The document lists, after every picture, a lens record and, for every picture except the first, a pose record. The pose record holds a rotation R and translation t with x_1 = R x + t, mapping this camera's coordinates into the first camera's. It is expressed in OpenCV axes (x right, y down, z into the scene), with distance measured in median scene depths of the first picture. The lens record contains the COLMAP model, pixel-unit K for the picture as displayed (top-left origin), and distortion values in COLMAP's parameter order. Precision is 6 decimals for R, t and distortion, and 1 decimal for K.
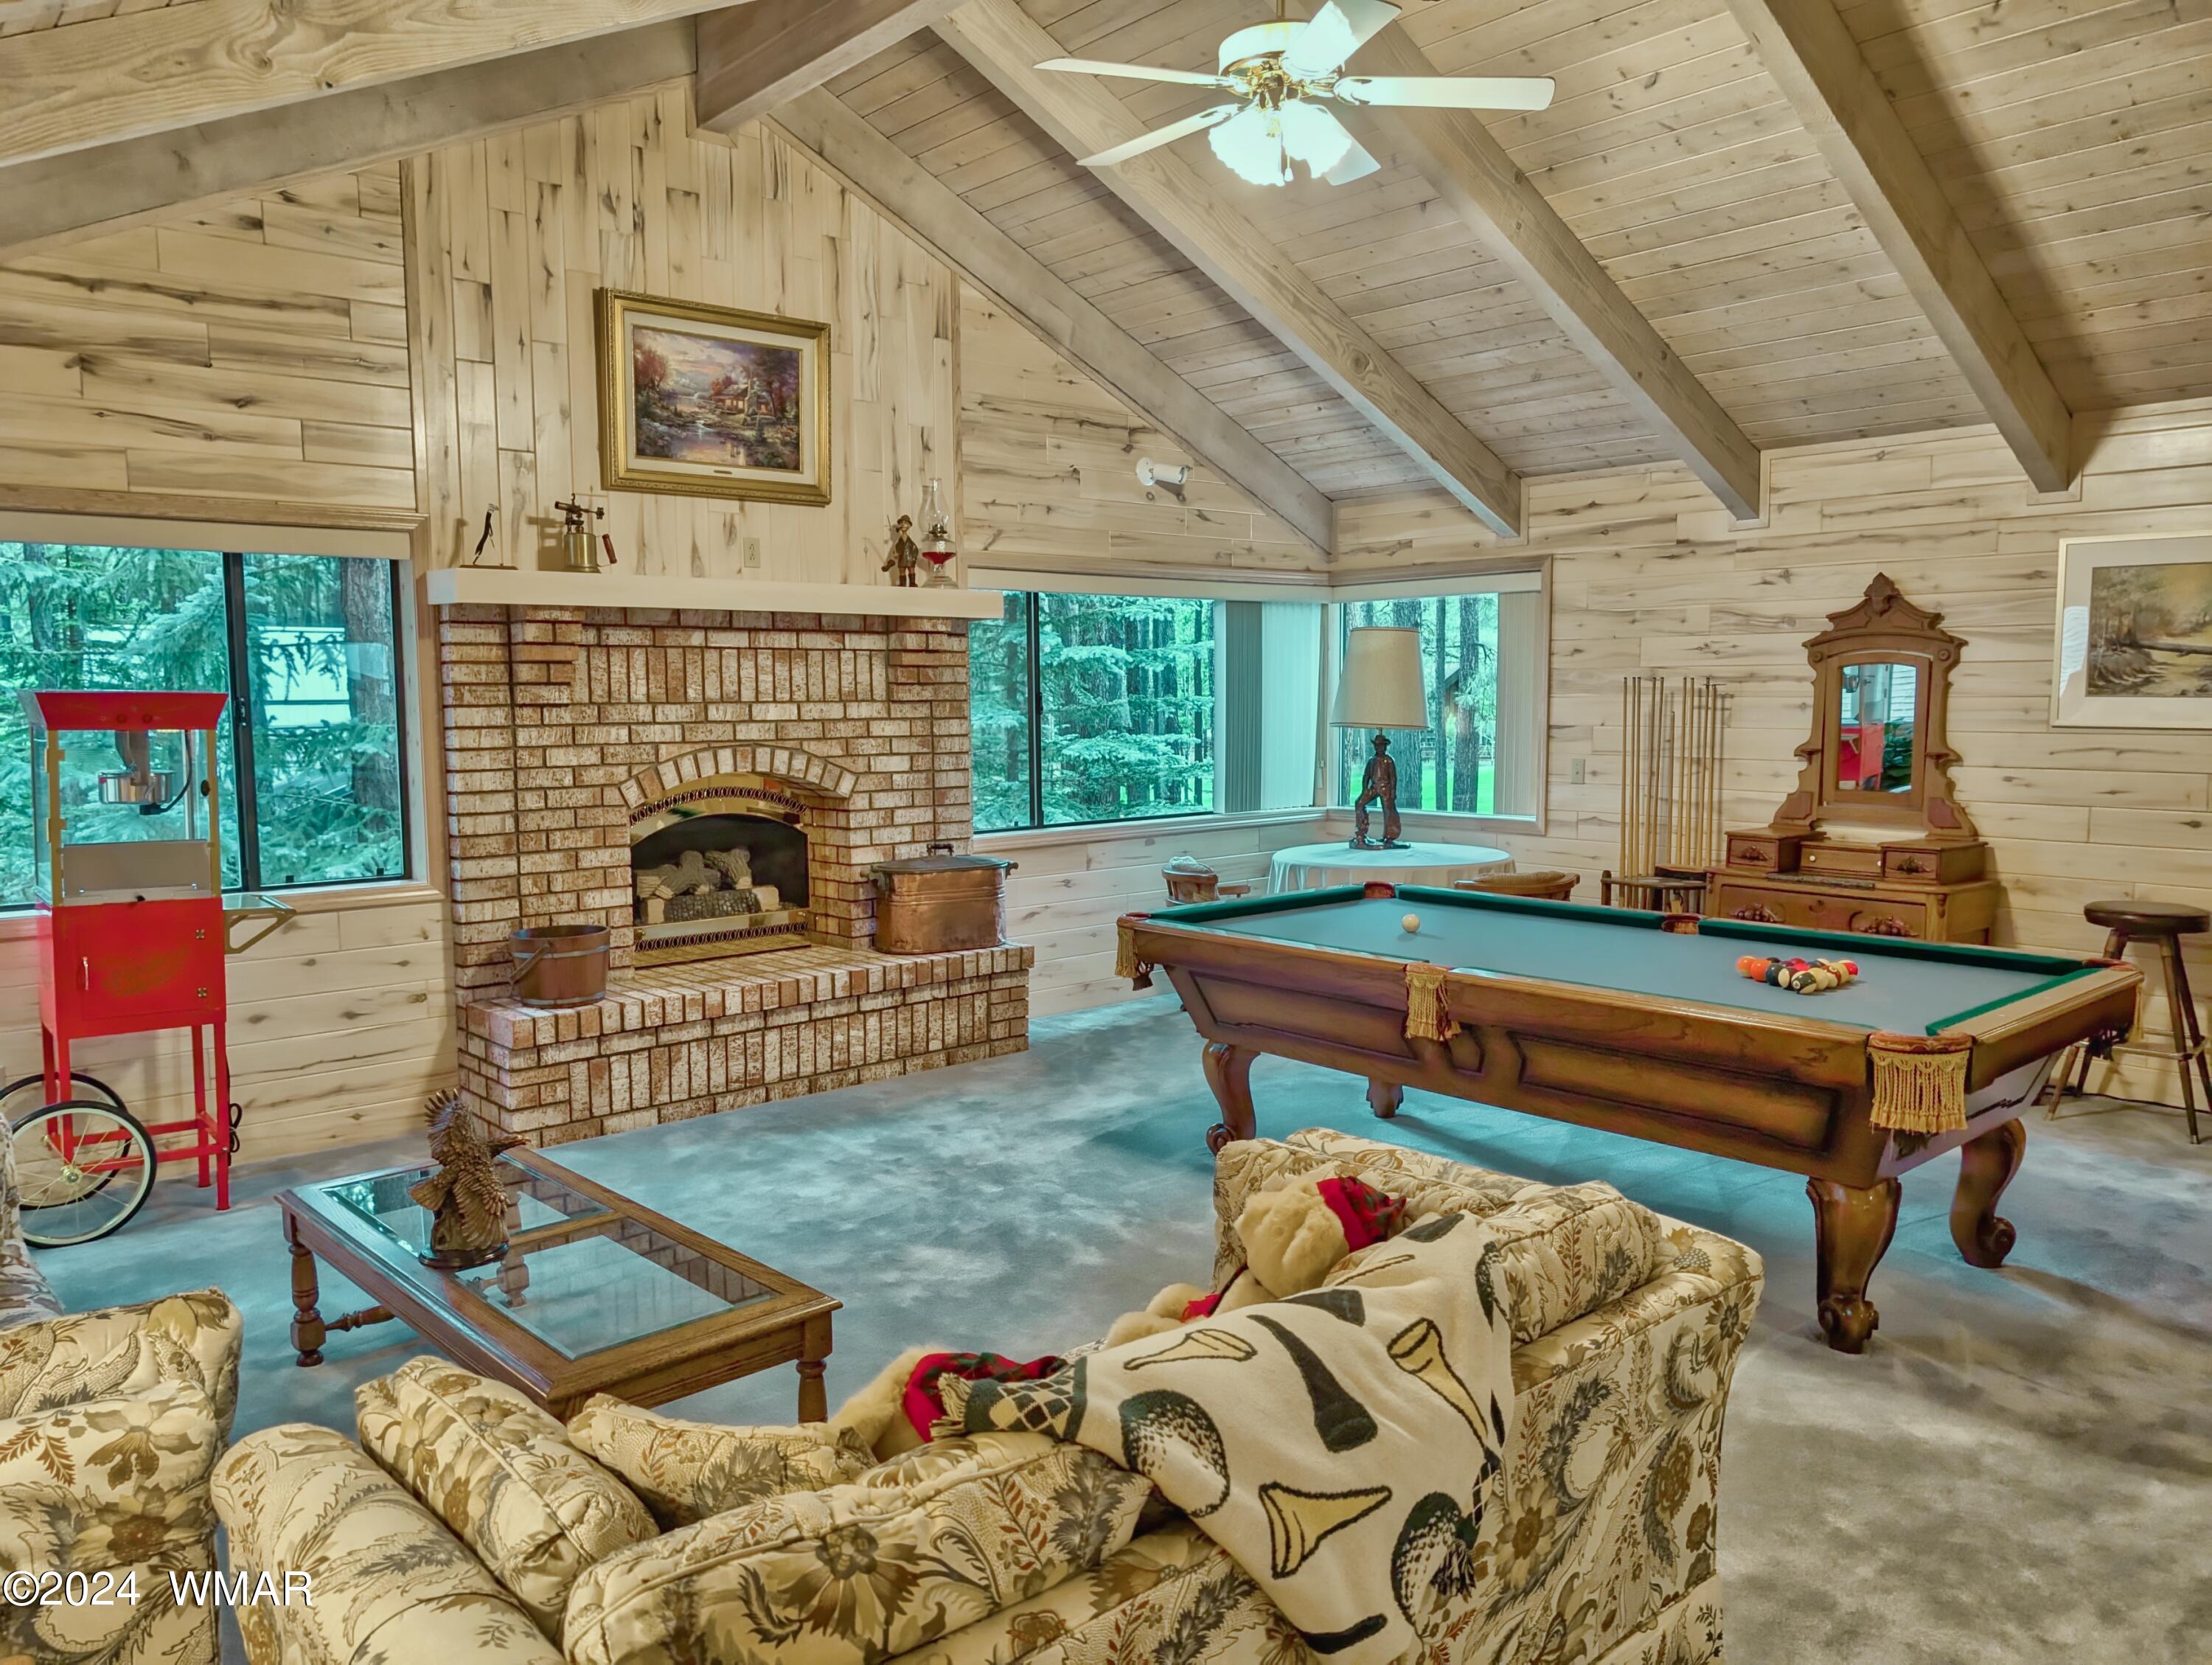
lens RADIAL K [[1600.6, 0, 1086.9], [0, 1600.6, 832.6], [0, 0, 1]] dist [0.024055, -0.030707]
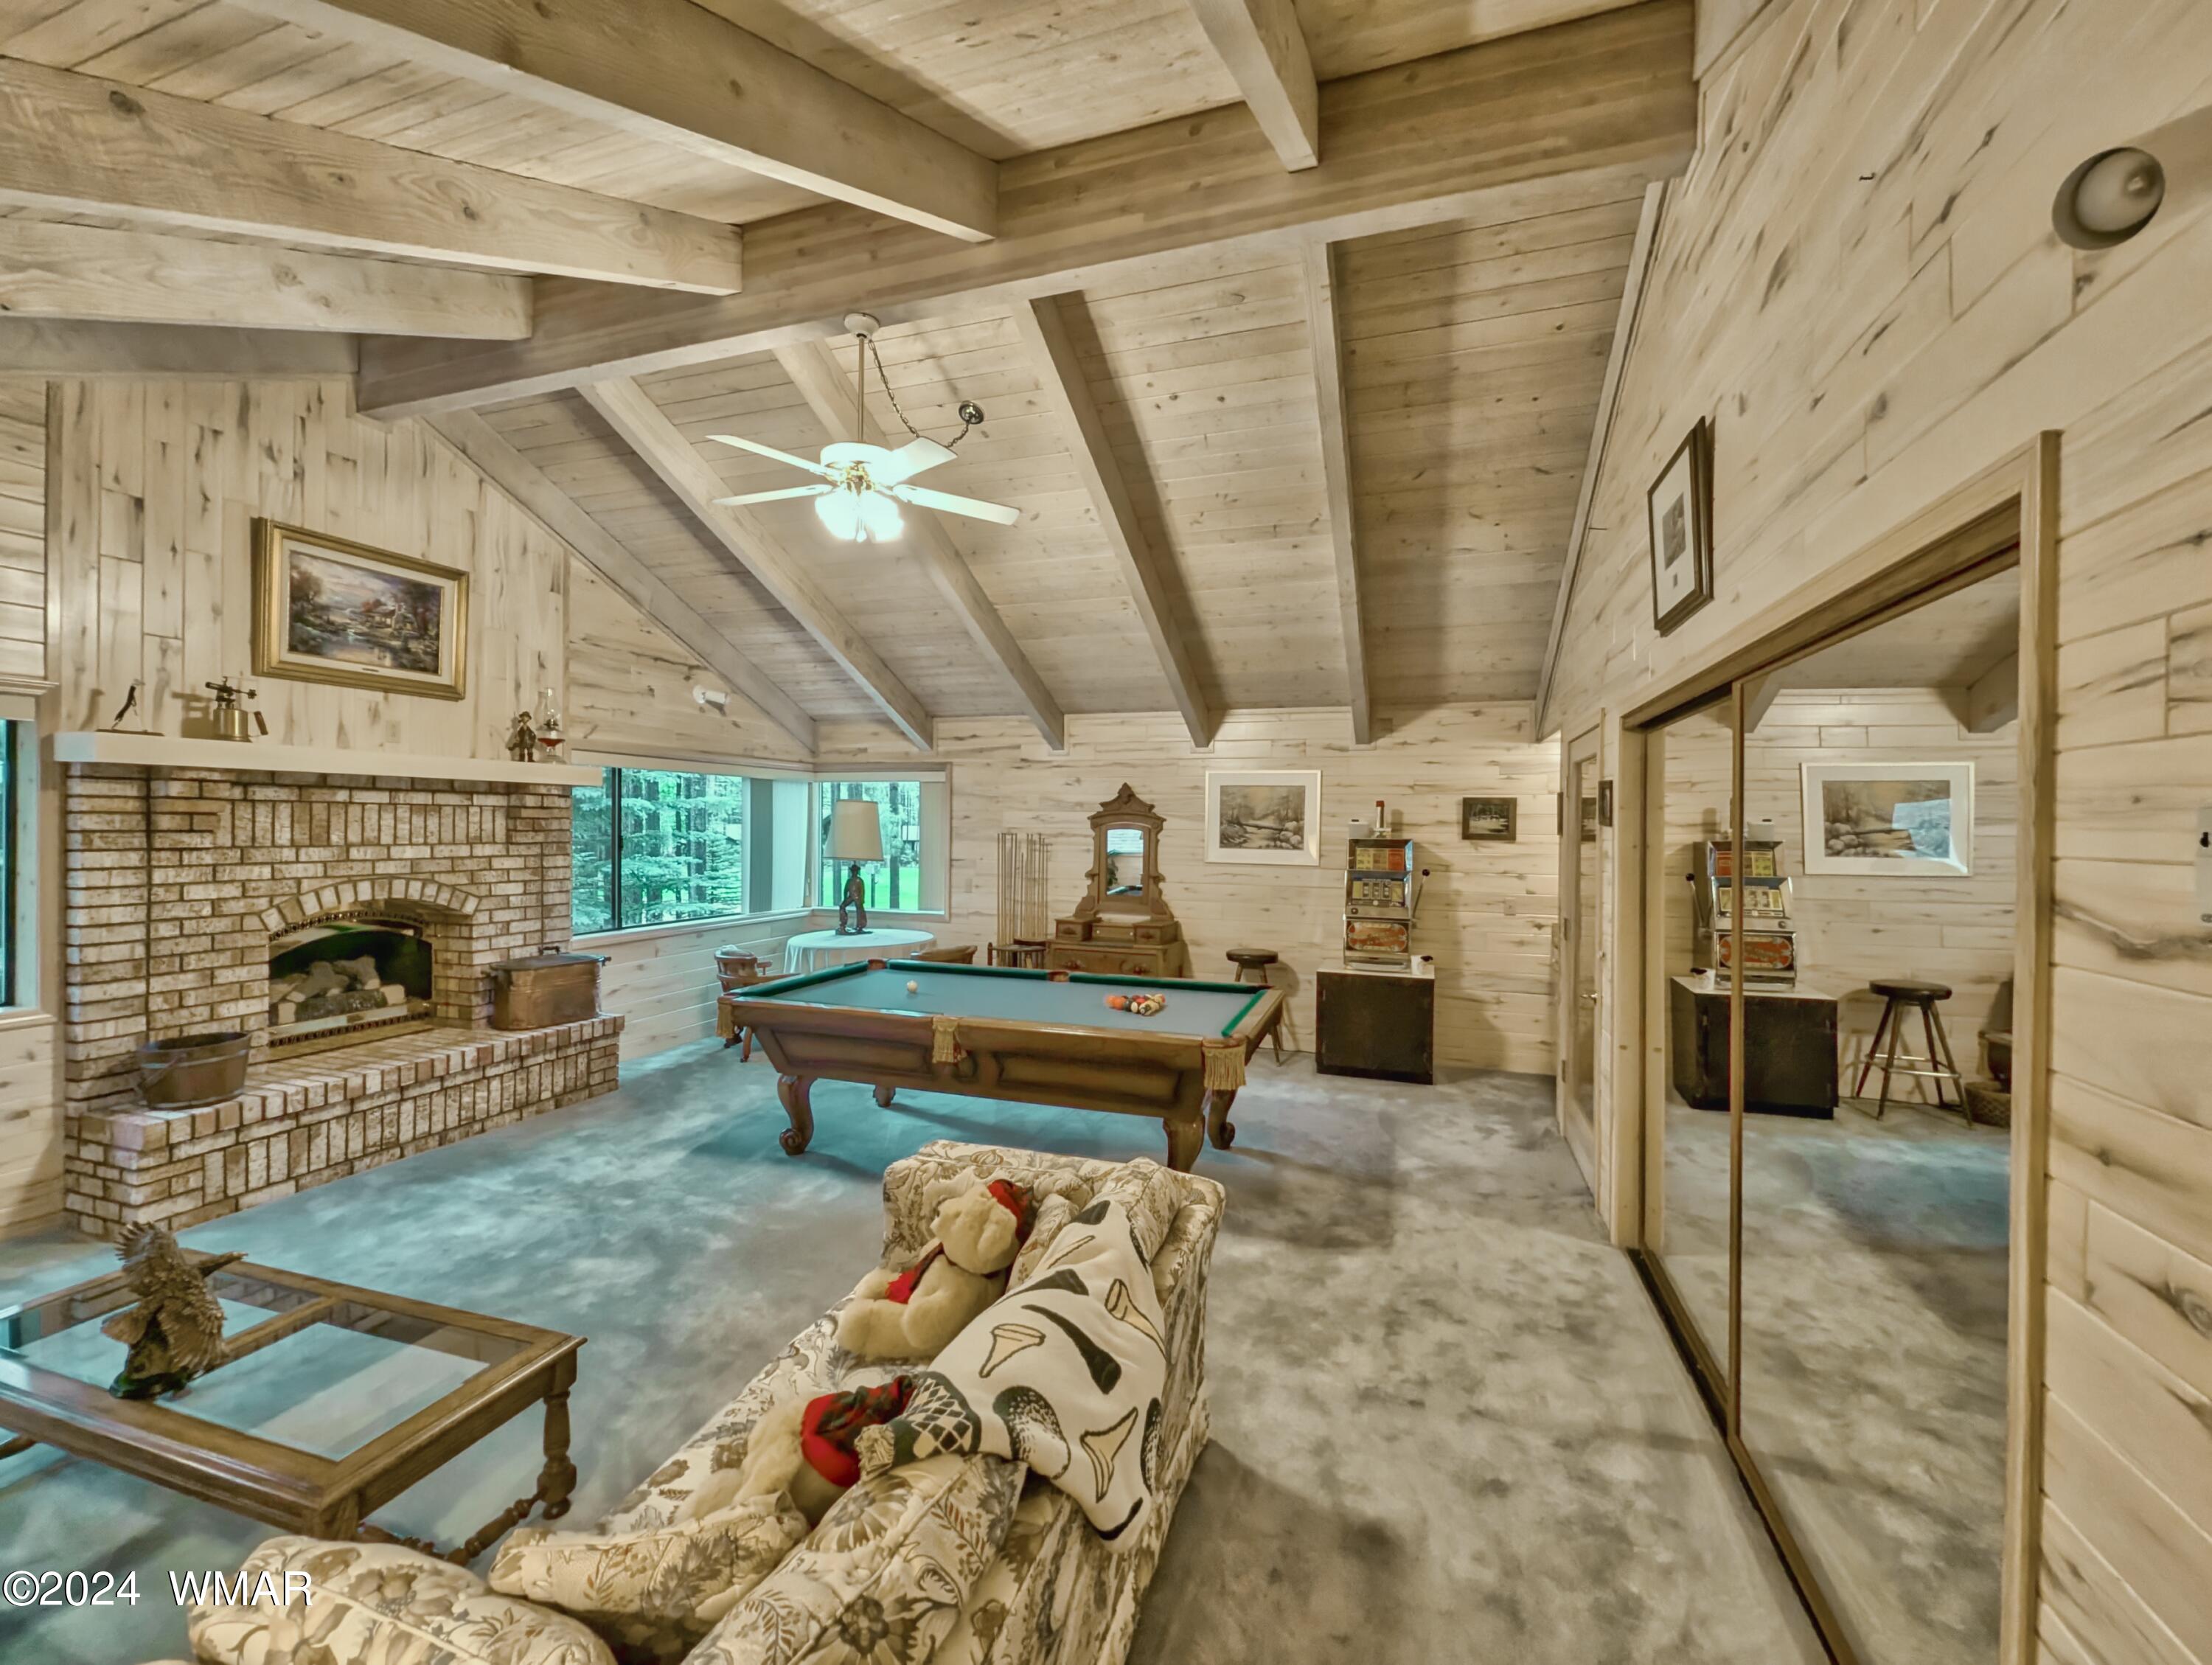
lens RADIAL K [[919.2, 0, 1111.0], [0, 919.2, 827.7], [0, 0, 1]] dist [-0.004660, 0.000043]
pose [[0.862224, 0.016390, 0.506262, -0.084541], [0.026960, 0.996575, -0.078179, -0.022222], [-0.505809, 0.081056, 0.858829, 0.064483]]
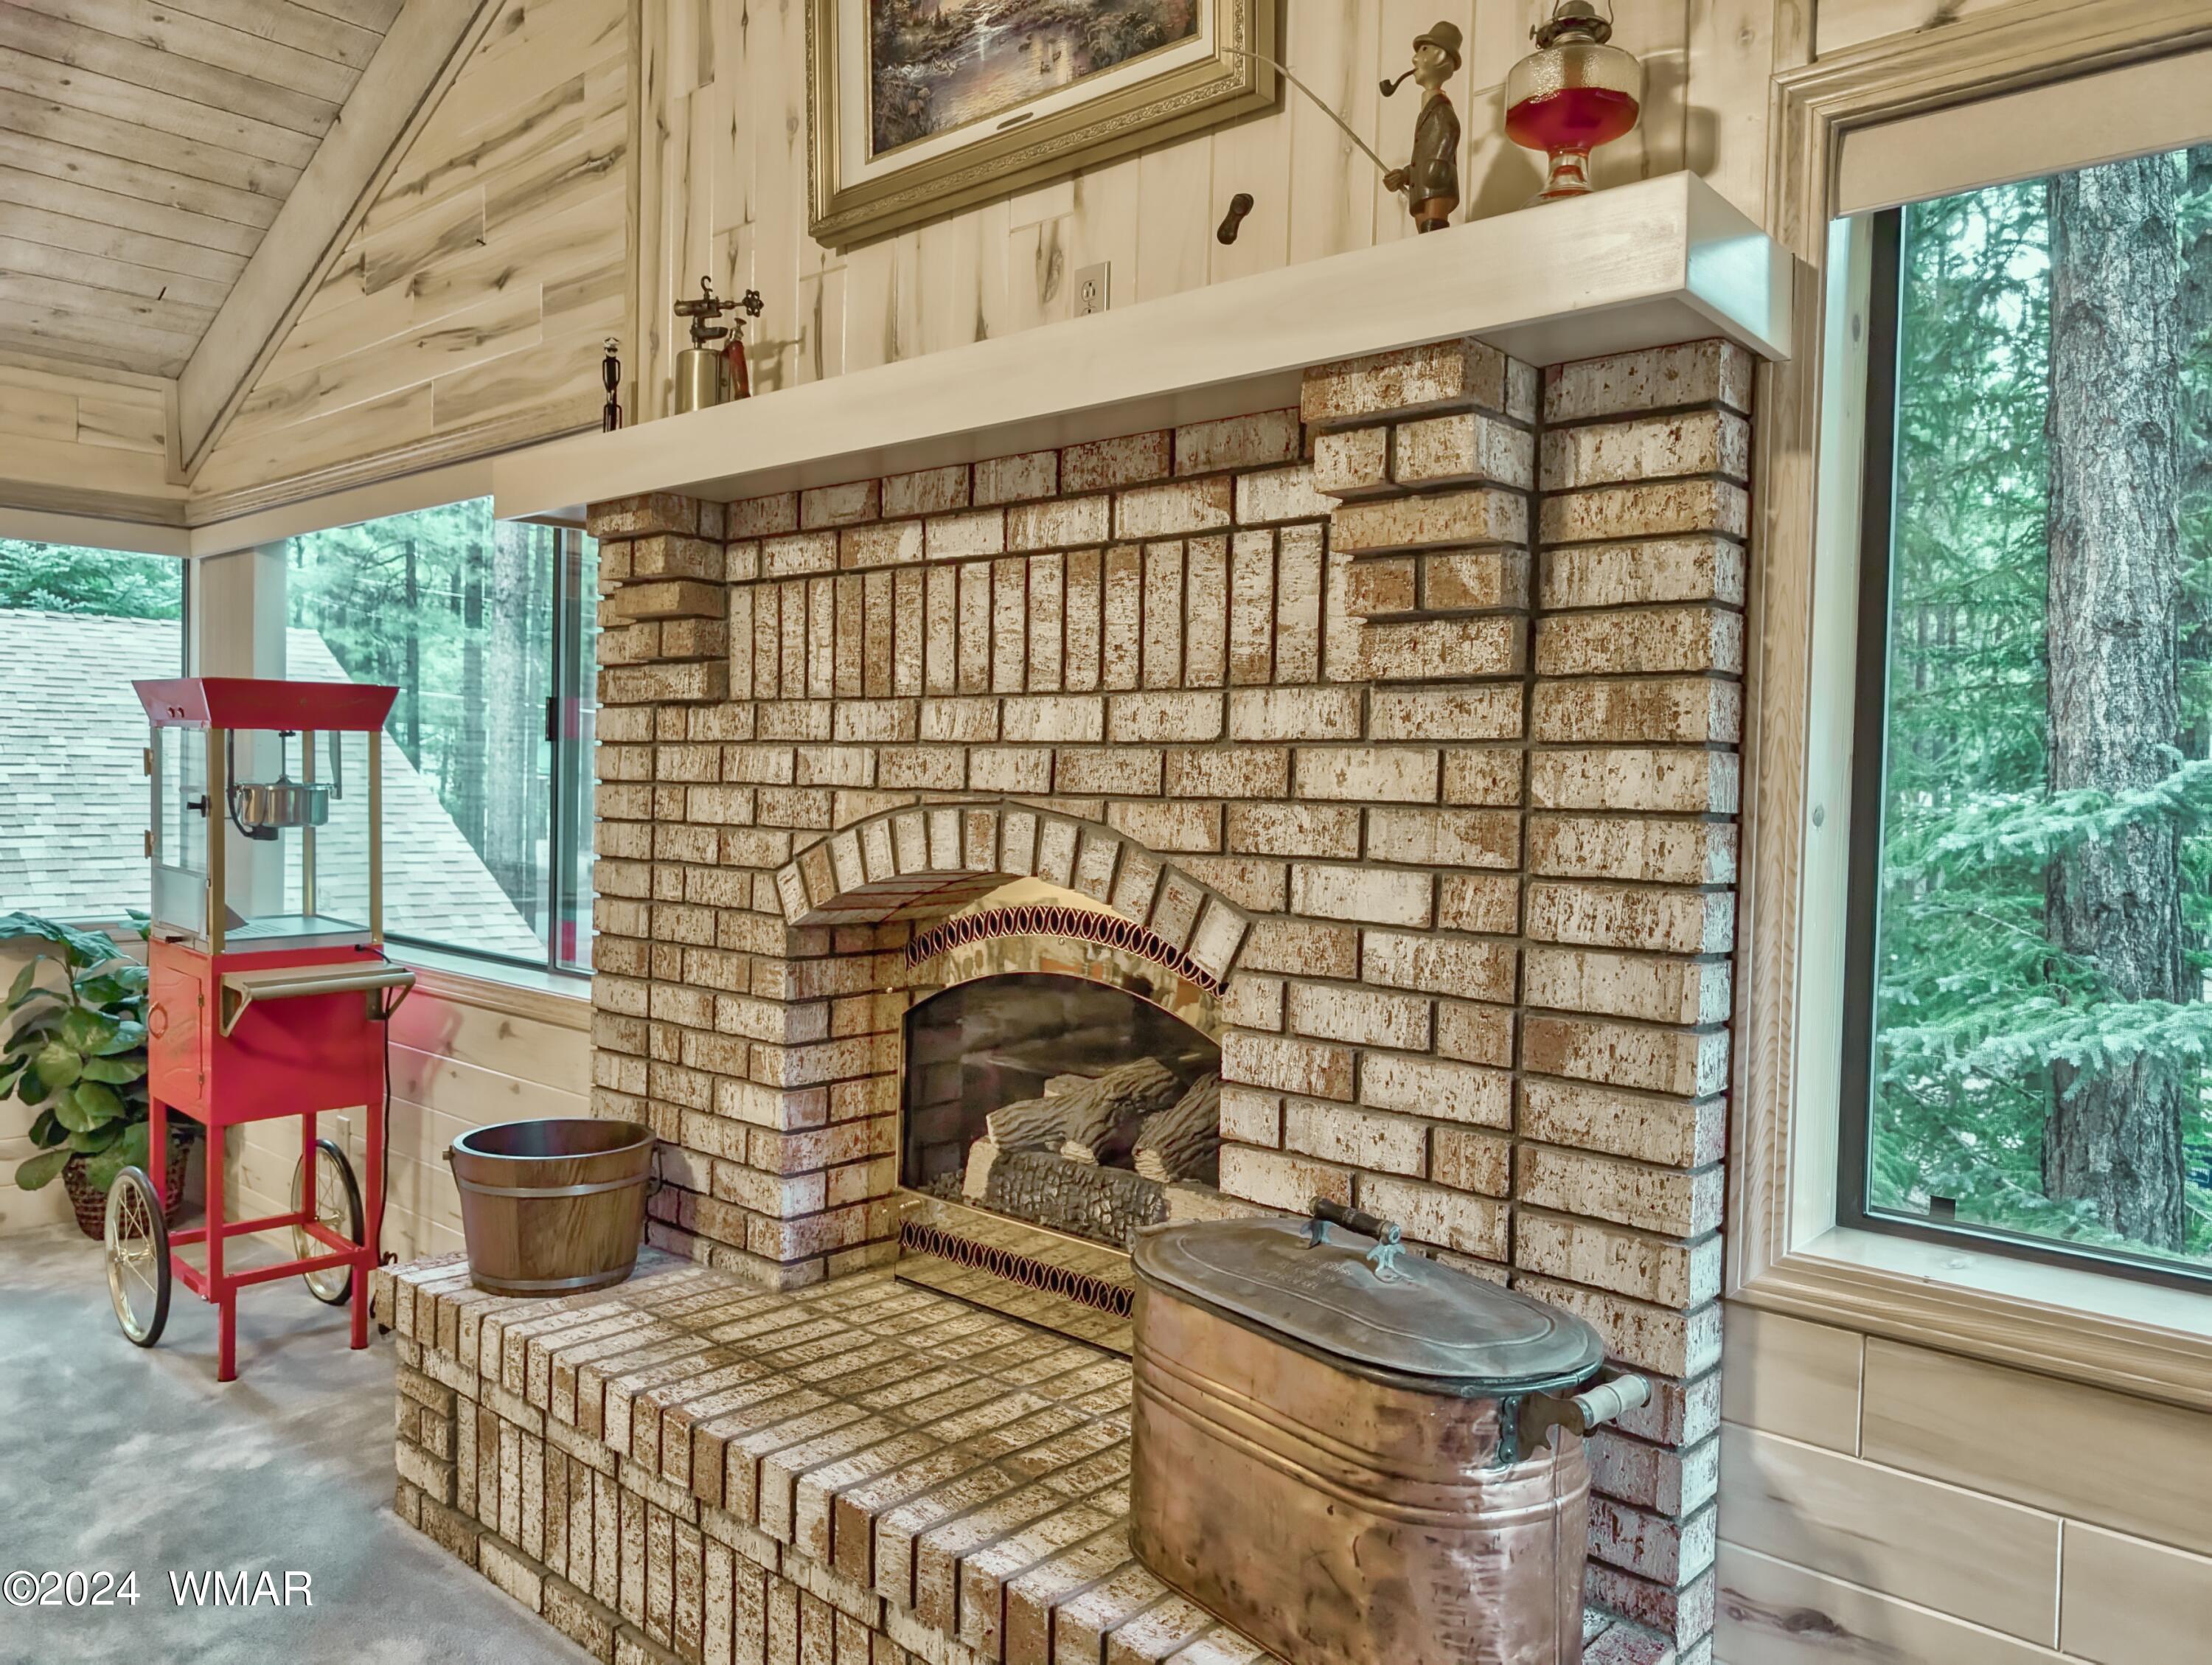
lens RADIAL K [[1600.6, 0, 1141.7], [0, 1600.6, 836.6], [0, 0, 1]] dist [0.024055, -0.030707]
pose [[0.115333, 0.040920, -0.992484, 0.185451], [-0.112507, 0.993260, 0.027878, -0.064113], [0.986935, 0.108446, 0.119159, 1.029554]]
